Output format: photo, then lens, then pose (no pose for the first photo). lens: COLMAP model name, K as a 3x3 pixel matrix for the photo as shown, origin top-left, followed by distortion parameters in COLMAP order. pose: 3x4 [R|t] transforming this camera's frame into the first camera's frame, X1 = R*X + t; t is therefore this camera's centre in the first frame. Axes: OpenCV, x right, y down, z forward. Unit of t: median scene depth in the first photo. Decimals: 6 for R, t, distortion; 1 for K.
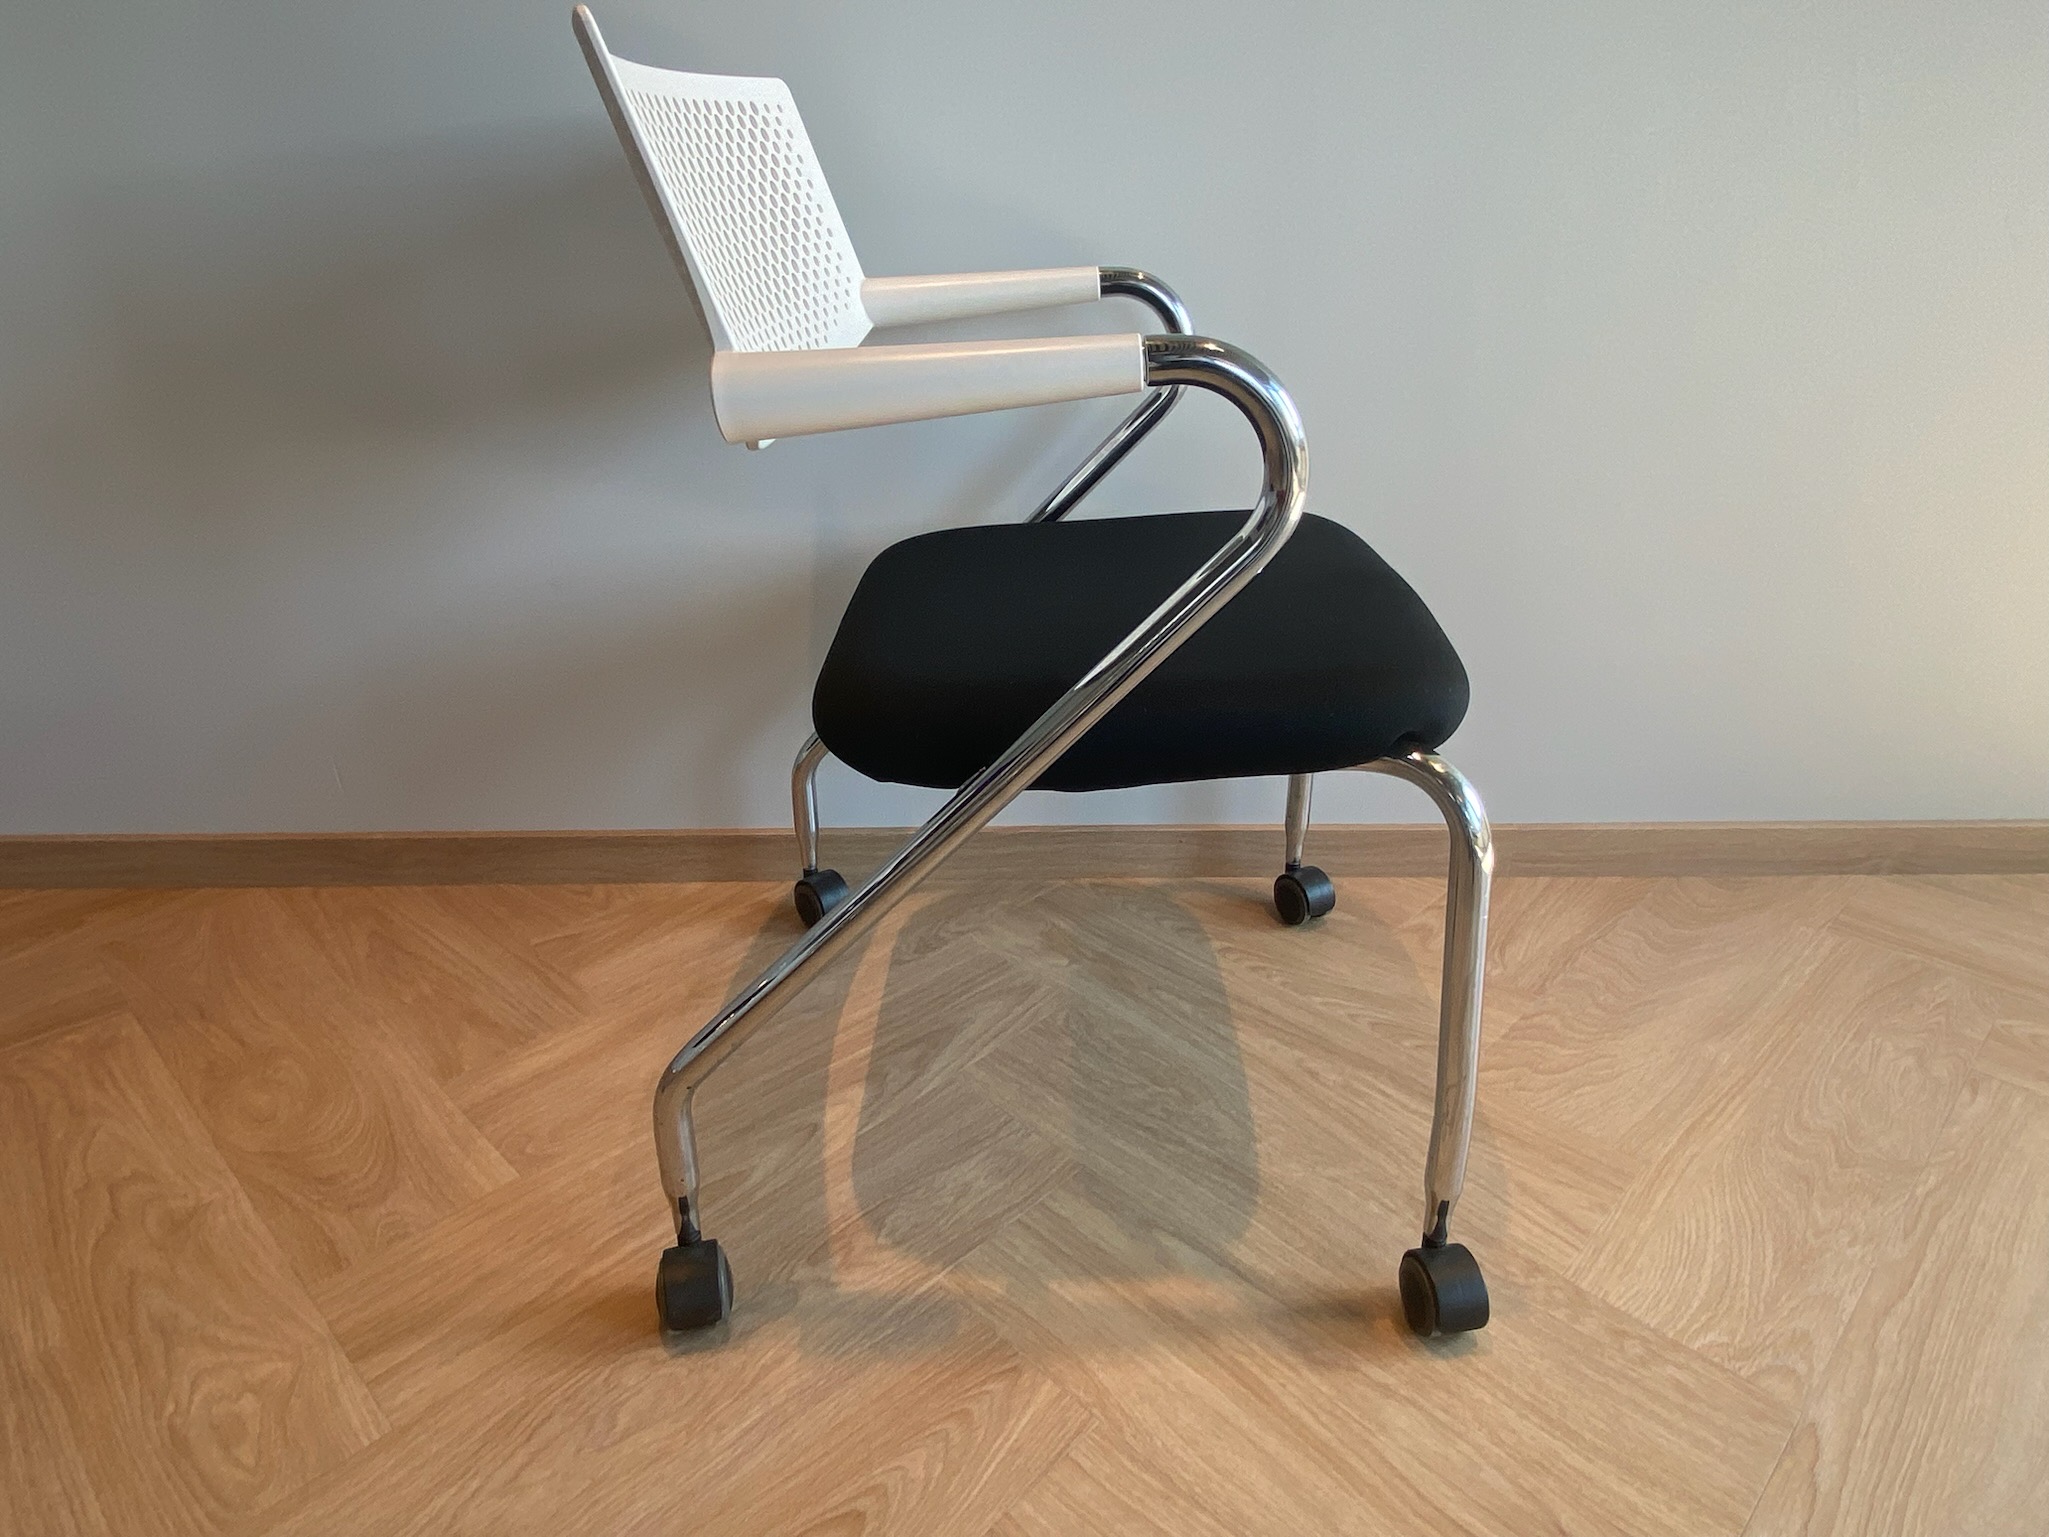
lens RADIAL K [[1272.1, 0, 1023.5], [0, 1272.1, 630.2], [0, 0, 1]] dist [0.054379, -0.047974]
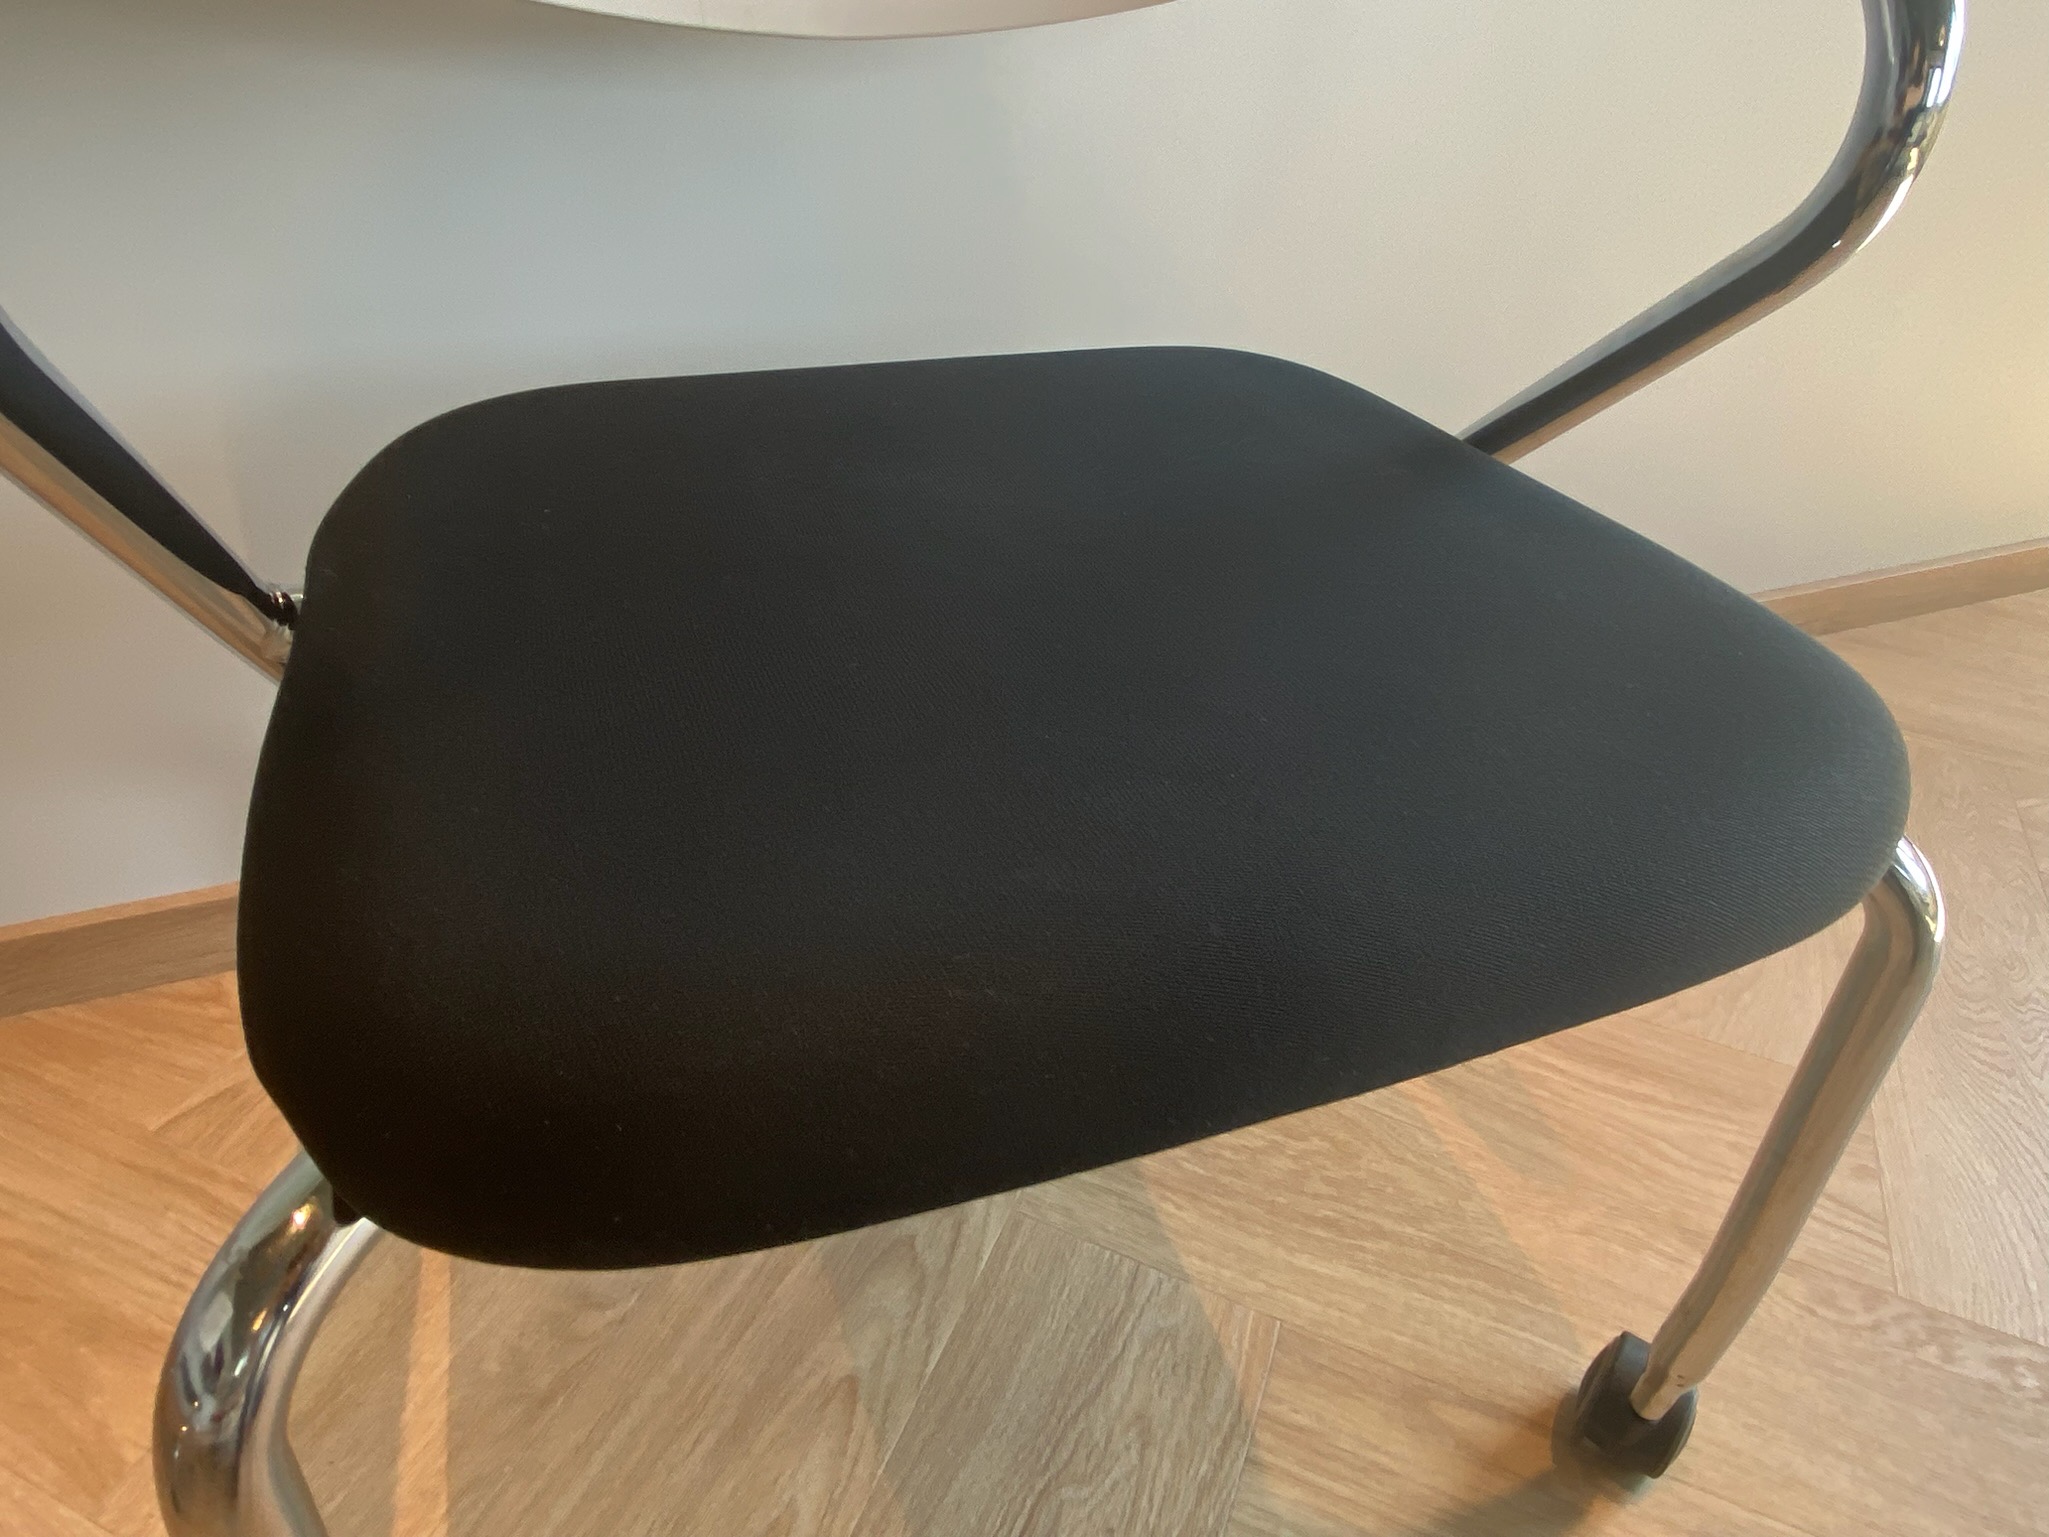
lens RADIAL K [[1272.1, 0, 1023.5], [0, 1272.1, 630.2], [0, 0, 1]] dist [0.054379, -0.047974]
pose [[0.922603, -0.144968, 0.357475, -0.282534], [0.061368, 0.970055, 0.235006, -0.105309], [-0.380839, -0.194880, 0.903871, 0.545490]]
